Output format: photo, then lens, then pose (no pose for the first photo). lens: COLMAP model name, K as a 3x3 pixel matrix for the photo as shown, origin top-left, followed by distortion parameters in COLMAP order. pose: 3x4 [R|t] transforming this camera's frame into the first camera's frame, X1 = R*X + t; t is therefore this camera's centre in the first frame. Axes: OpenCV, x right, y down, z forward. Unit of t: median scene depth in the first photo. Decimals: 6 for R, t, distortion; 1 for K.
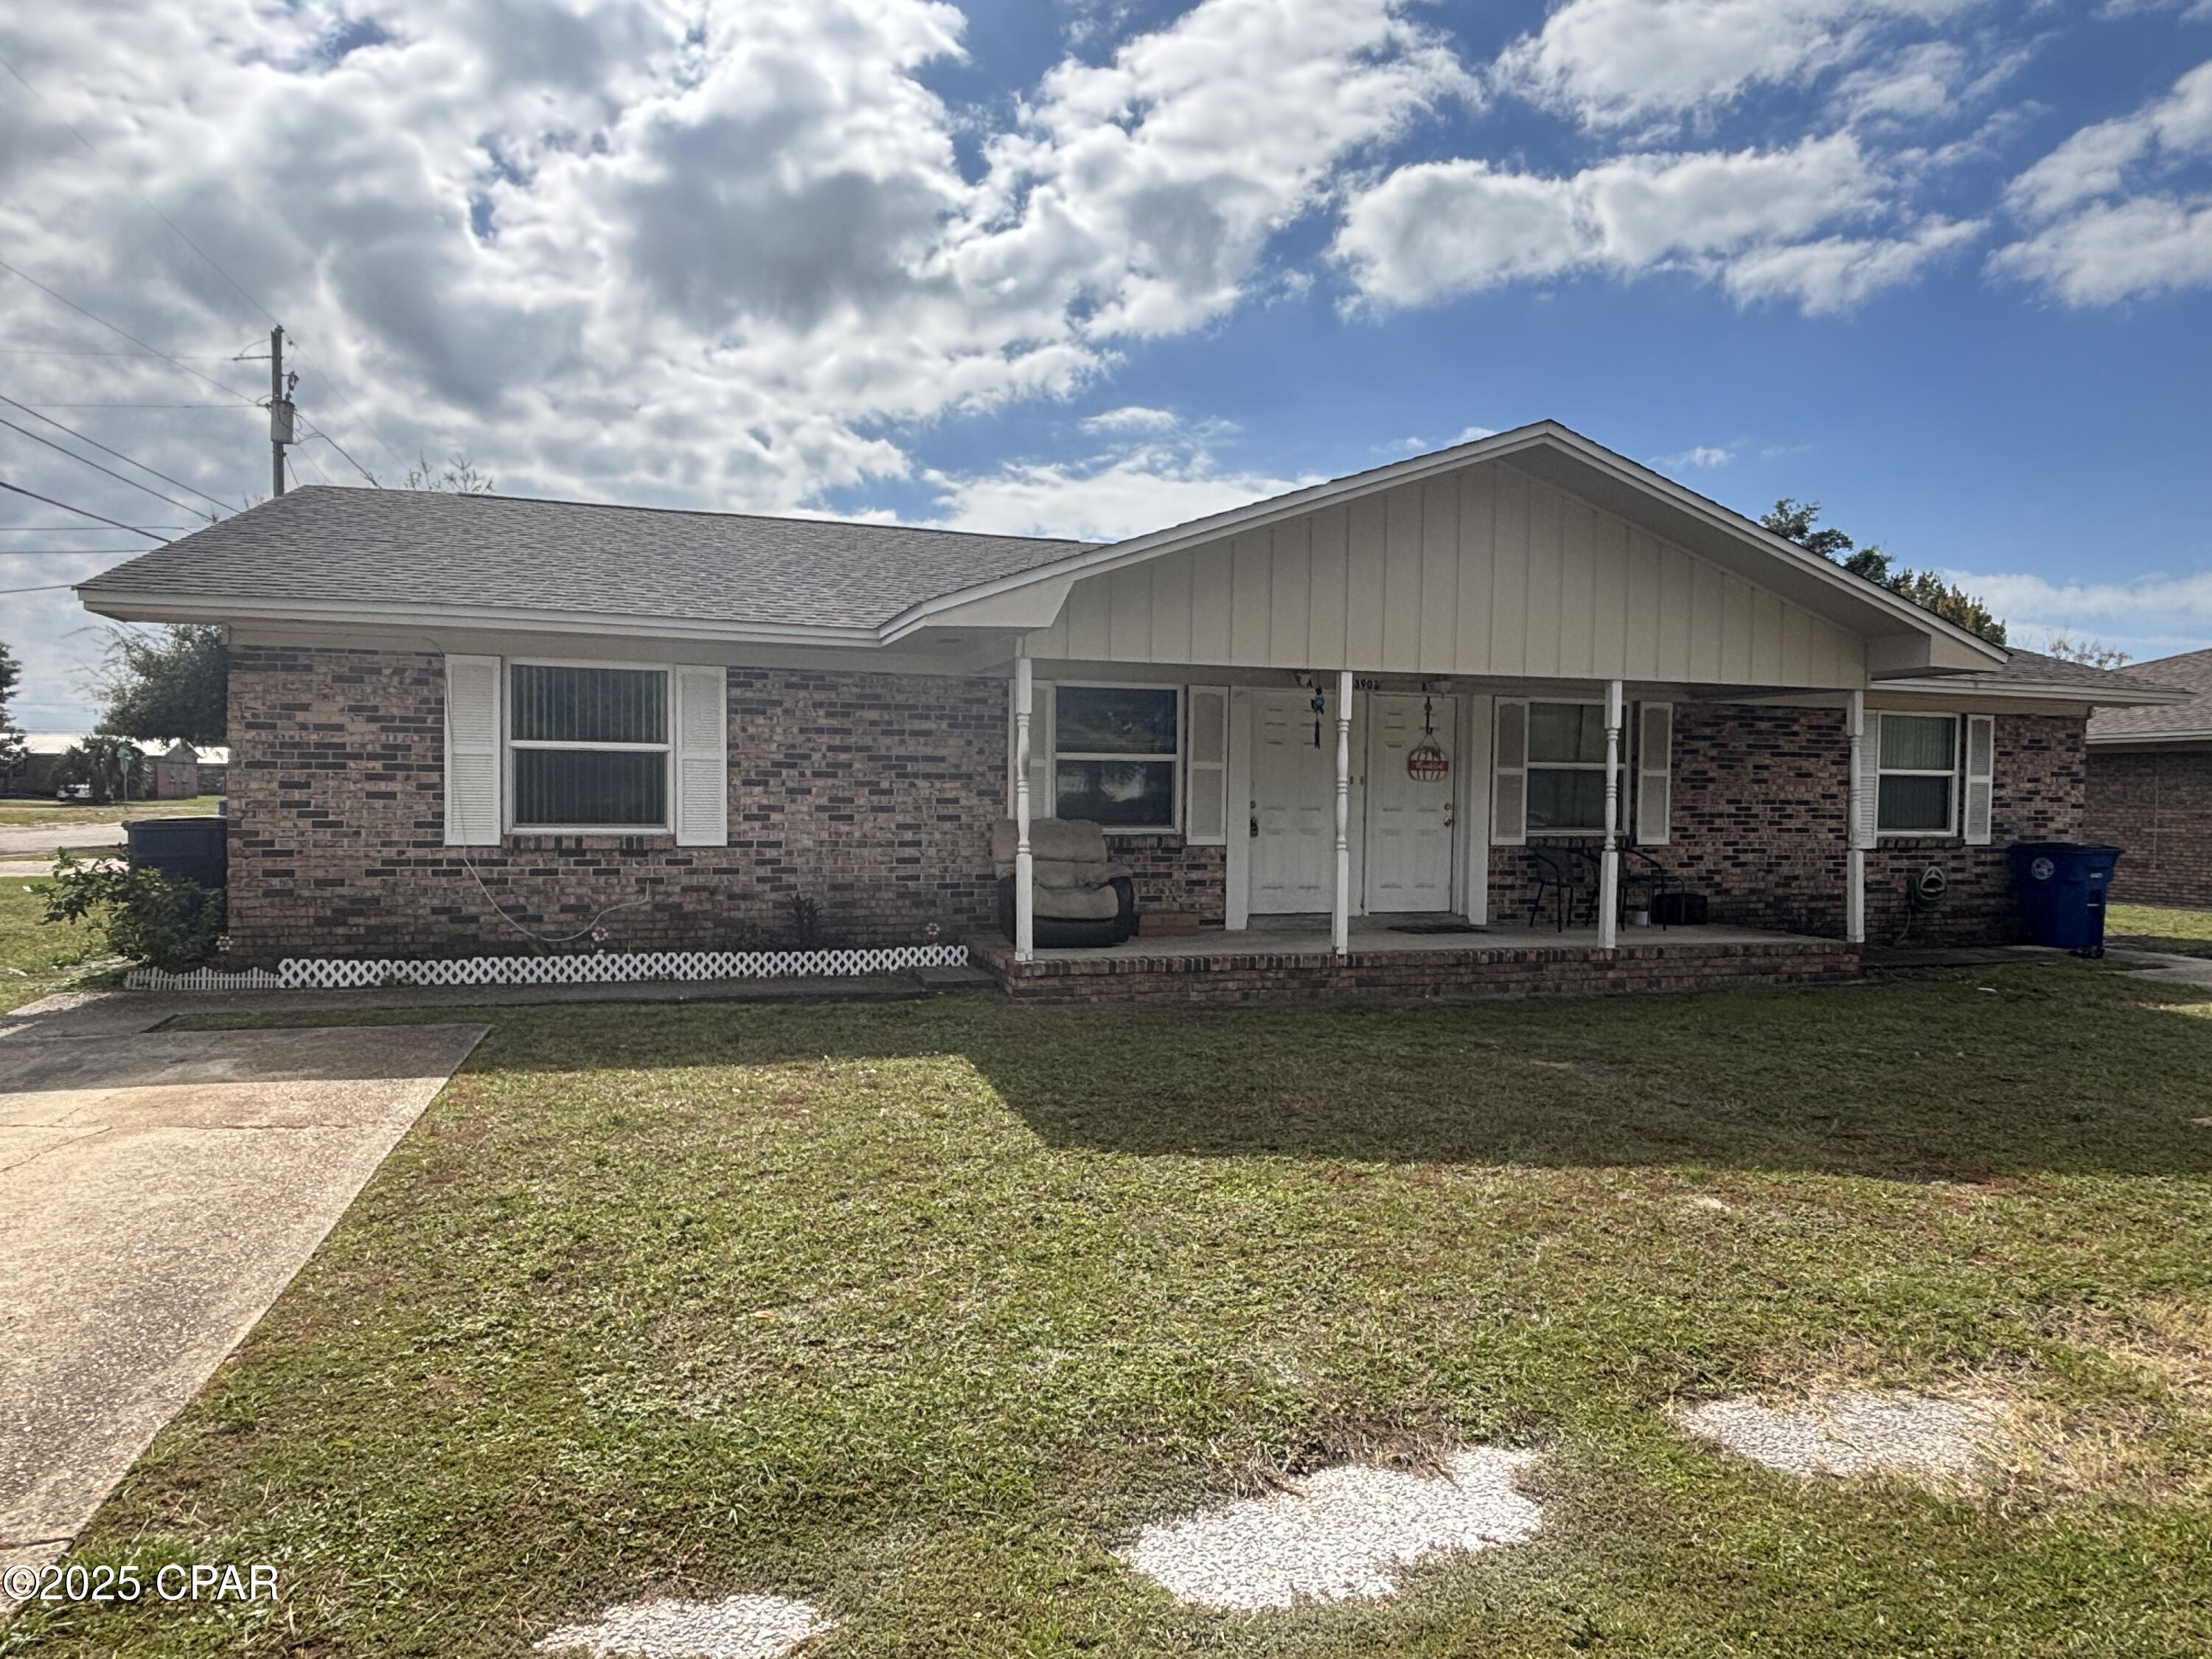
lens RADIAL K [[1301.8, 0, 1111.4], [0, 1301.8, 830.7], [0, 0, 1]] dist [-0.008211, 0.015675]
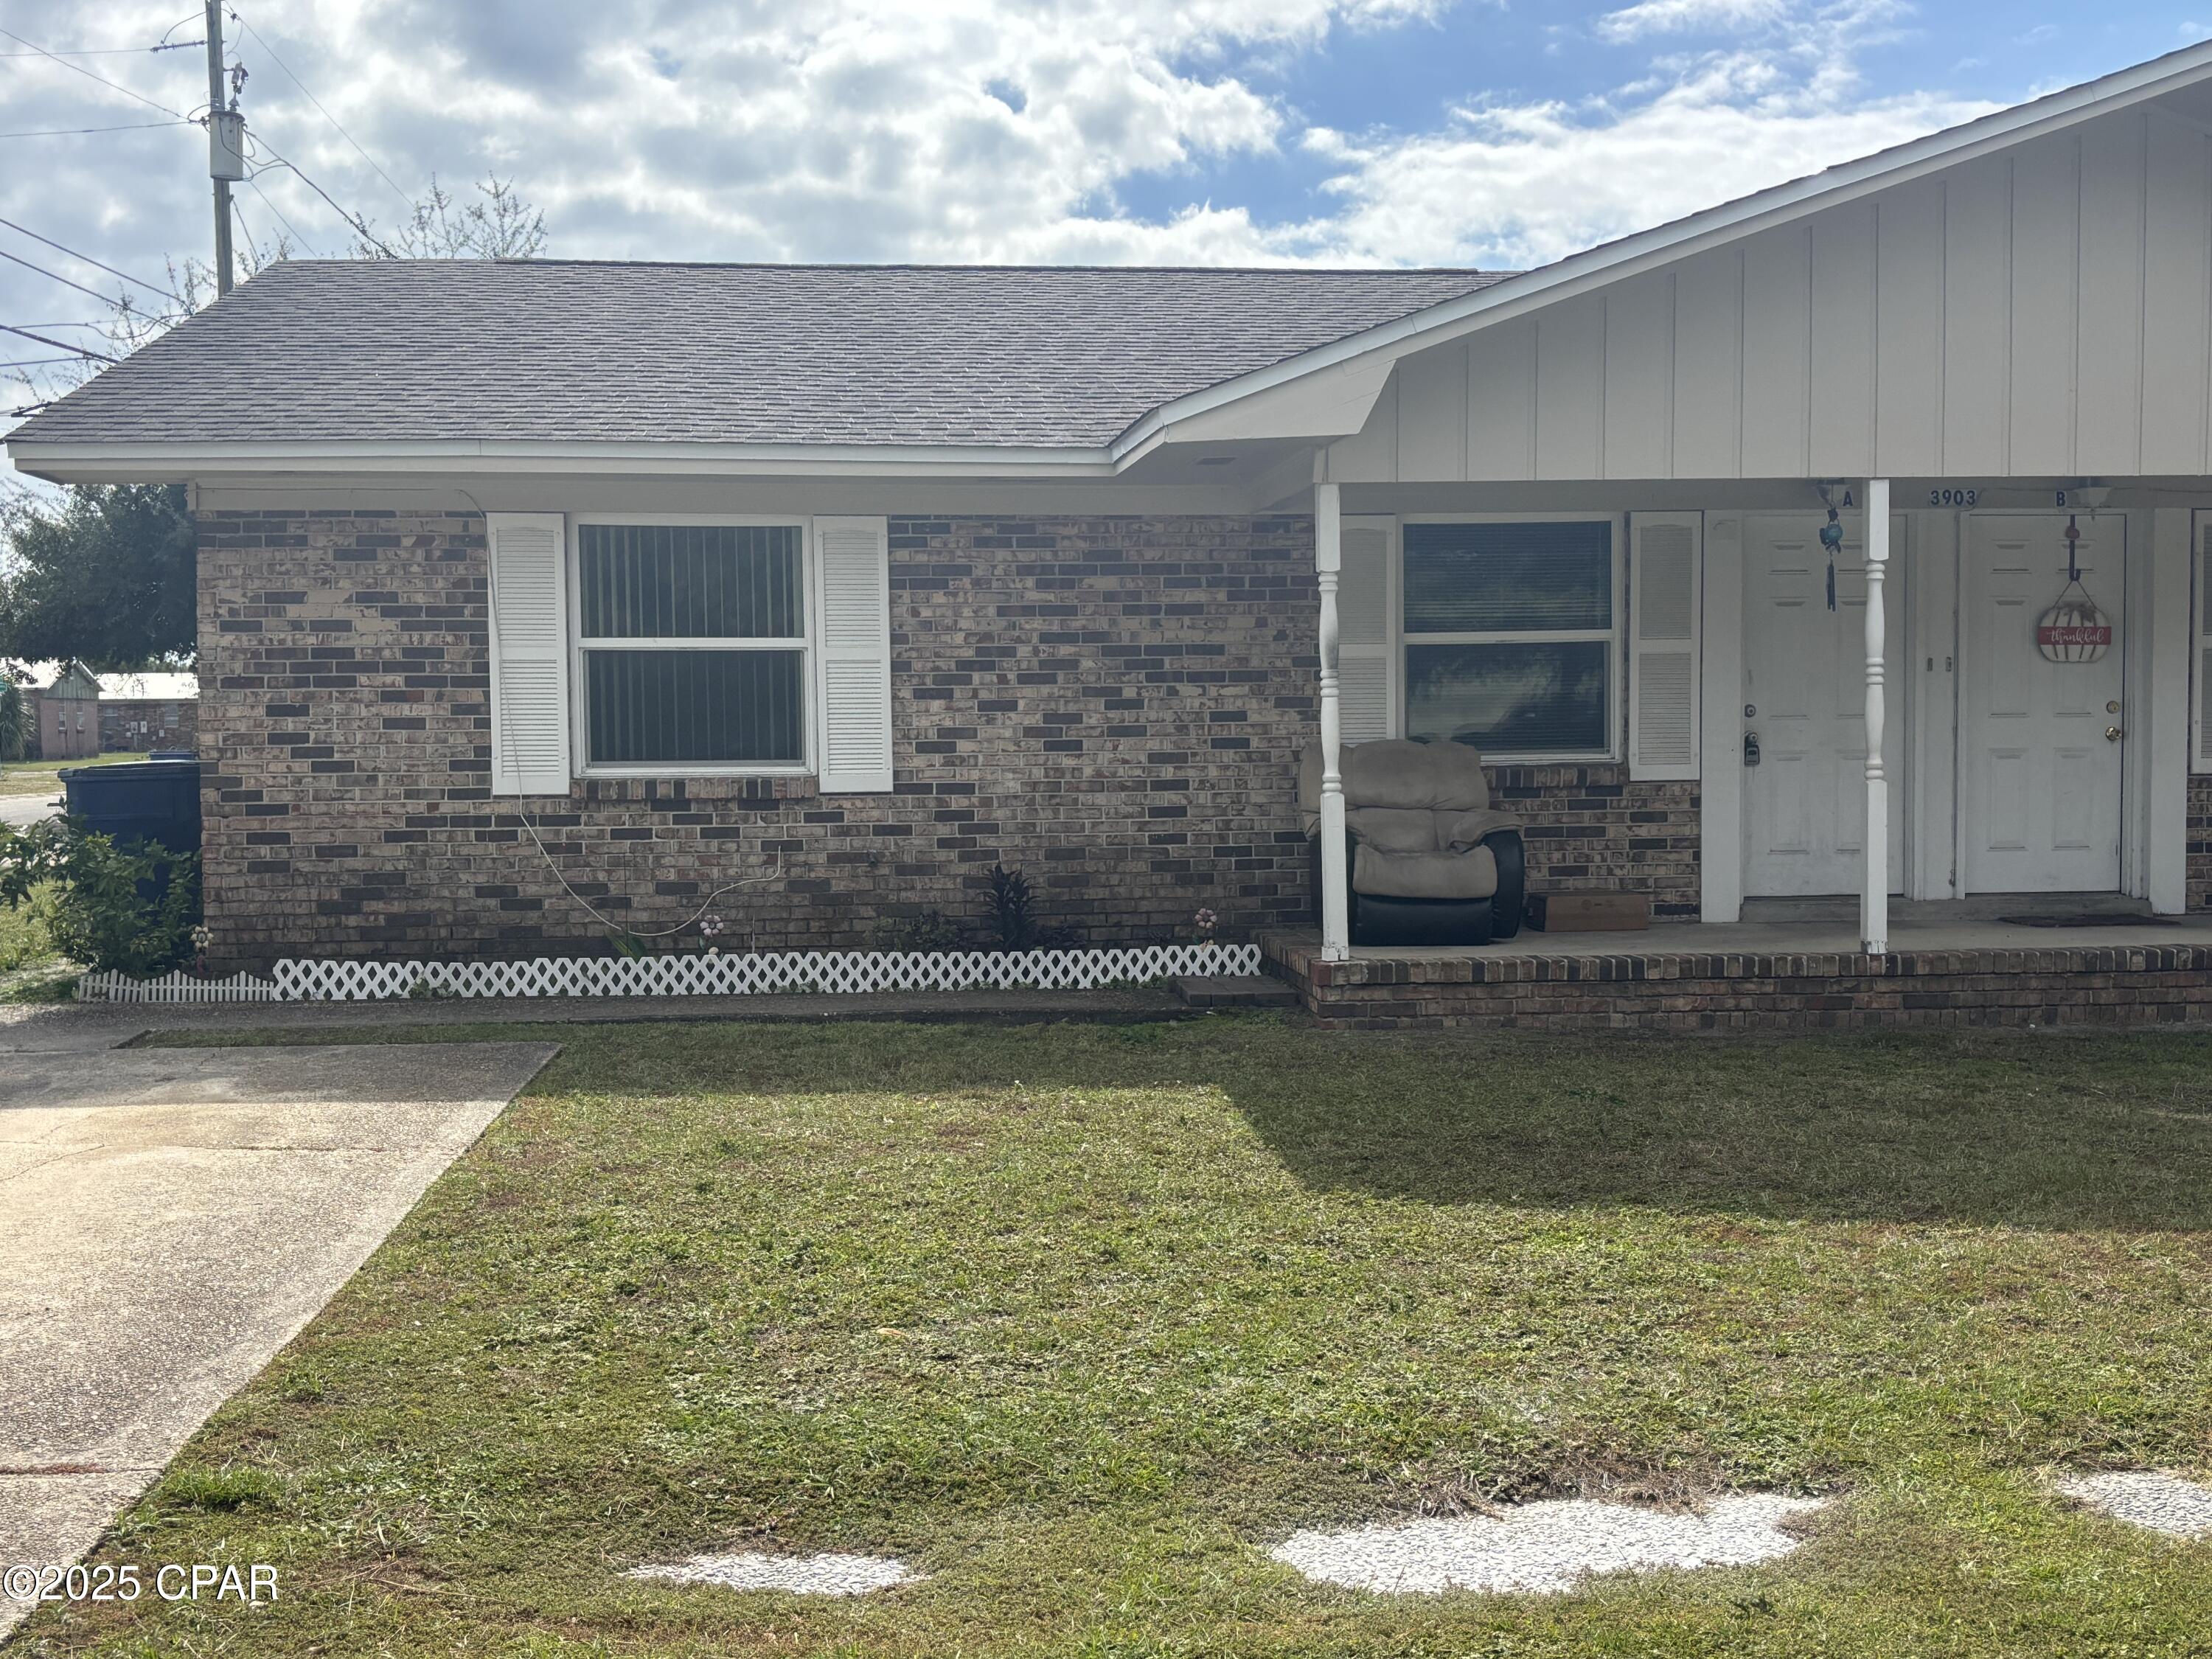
lens RADIAL K [[2457.5, 0, 1105.2], [0, 2457.5, 833.1], [0, 0, 1]] dist [0.112979, 0.000000]
pose [[0.974800, -0.011970, -0.222758, 0.089758], [0.014678, 0.999837, 0.010502, 0.022833], [0.222596, -0.013507, 0.974817, -0.195136]]
